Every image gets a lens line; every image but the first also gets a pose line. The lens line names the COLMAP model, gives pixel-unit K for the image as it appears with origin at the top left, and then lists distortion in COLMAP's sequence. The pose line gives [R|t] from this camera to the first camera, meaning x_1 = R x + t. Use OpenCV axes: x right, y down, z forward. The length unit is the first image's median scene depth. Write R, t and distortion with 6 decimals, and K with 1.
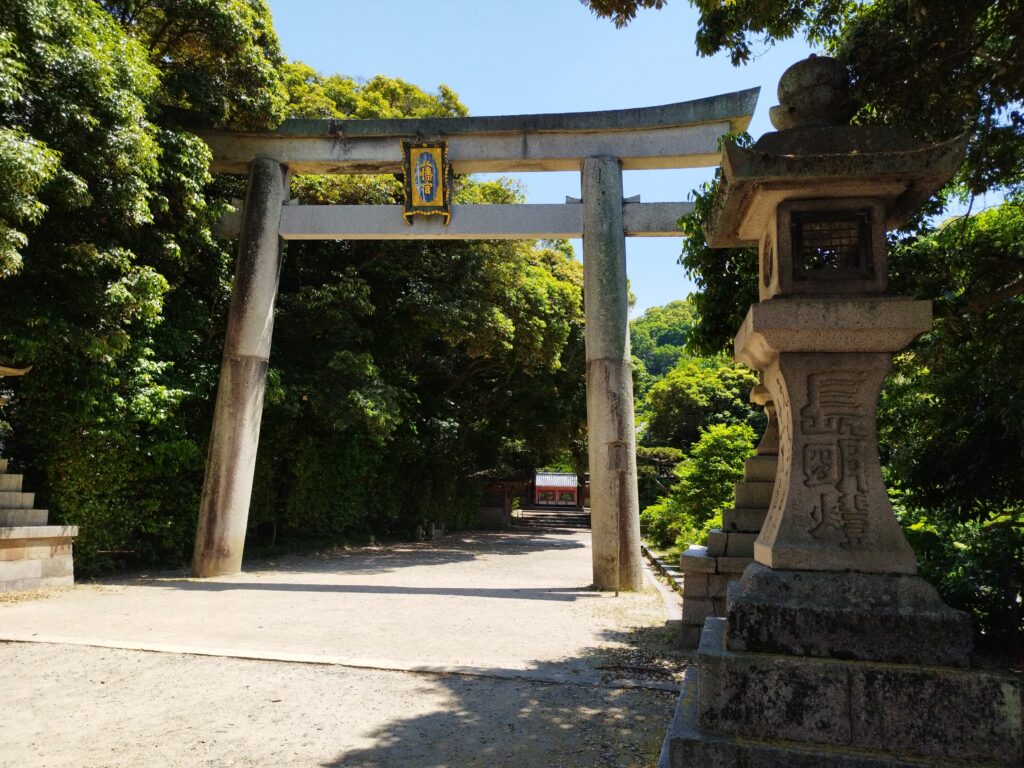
lens RADIAL K [[760.0, 0, 512.0], [0, 760.0, 384.0], [0, 0, 1]] dist [0.047377, -0.042996]
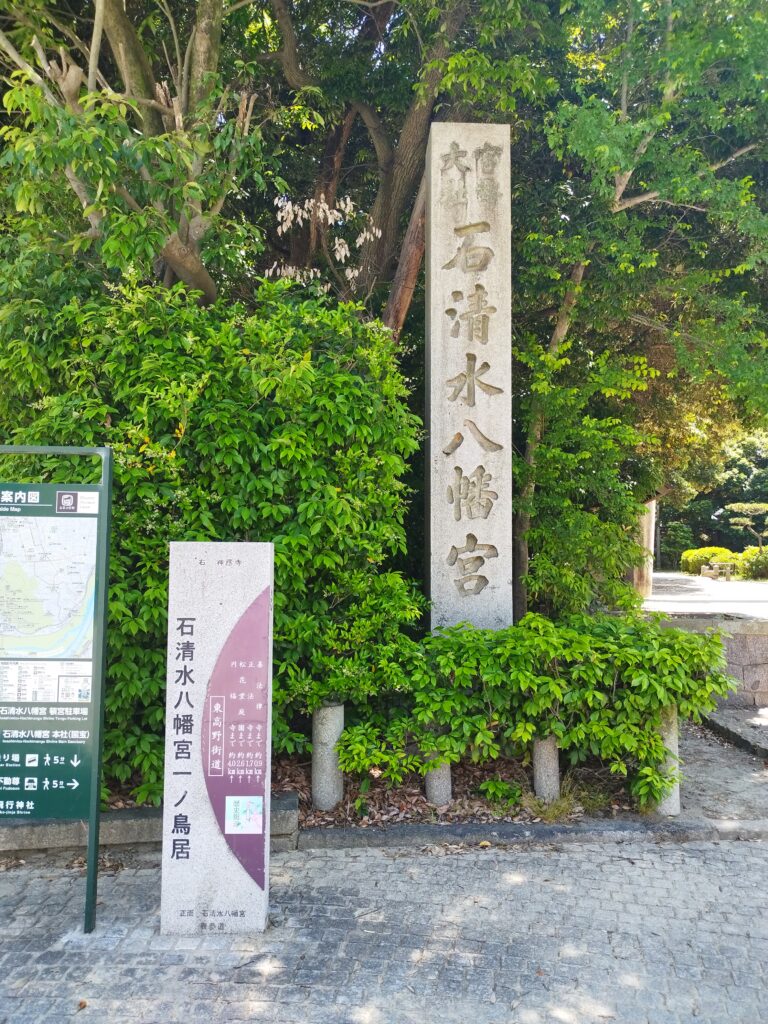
lens RADIAL K [[760.0, 0, 384.0], [0, 760.0, 512.0], [0, 0, 1]] dist [0.047377, -0.042996]
pose [[0.998547, -0.017621, 0.050919, -0.853639], [0.012007, 0.994020, 0.108535, -0.088629], [-0.052527, -0.107766, 0.992788, -0.442440]]
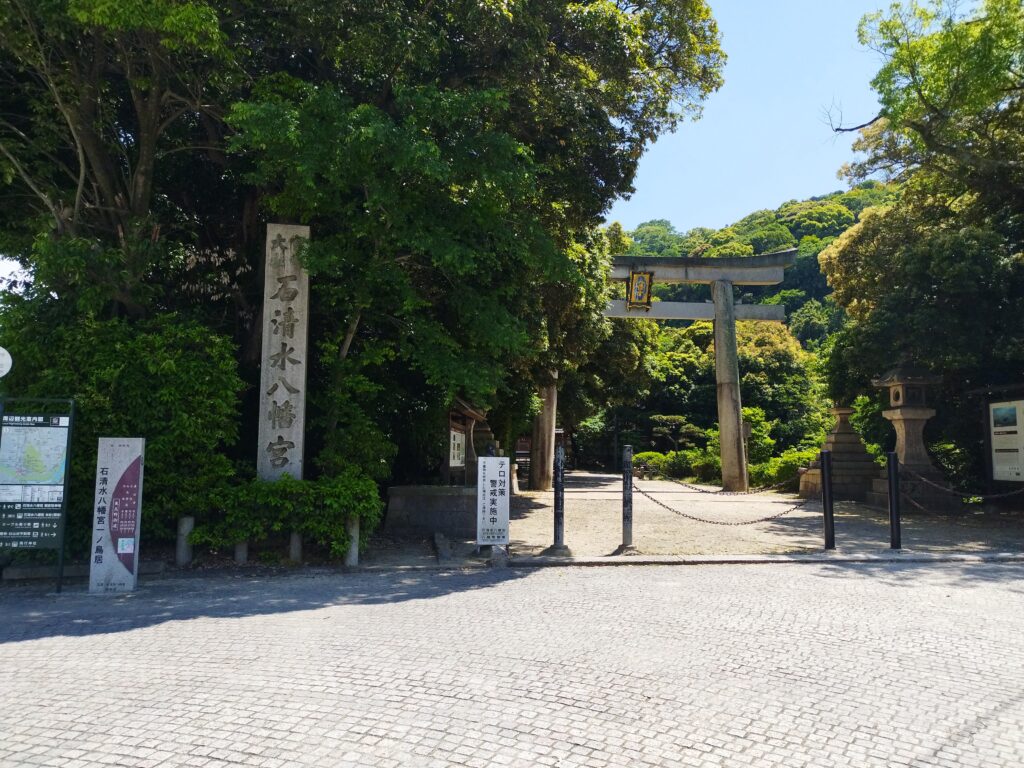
lens RADIAL K [[760.0, 0, 512.0], [0, 760.0, 384.0], [0, 0, 1]] dist [0.047377, -0.042996]
pose [[0.980993, 0.001500, 0.194037, -0.731620], [-0.014257, 0.997825, 0.064363, -0.131083], [-0.193518, -0.065906, 0.978880, -0.784347]]
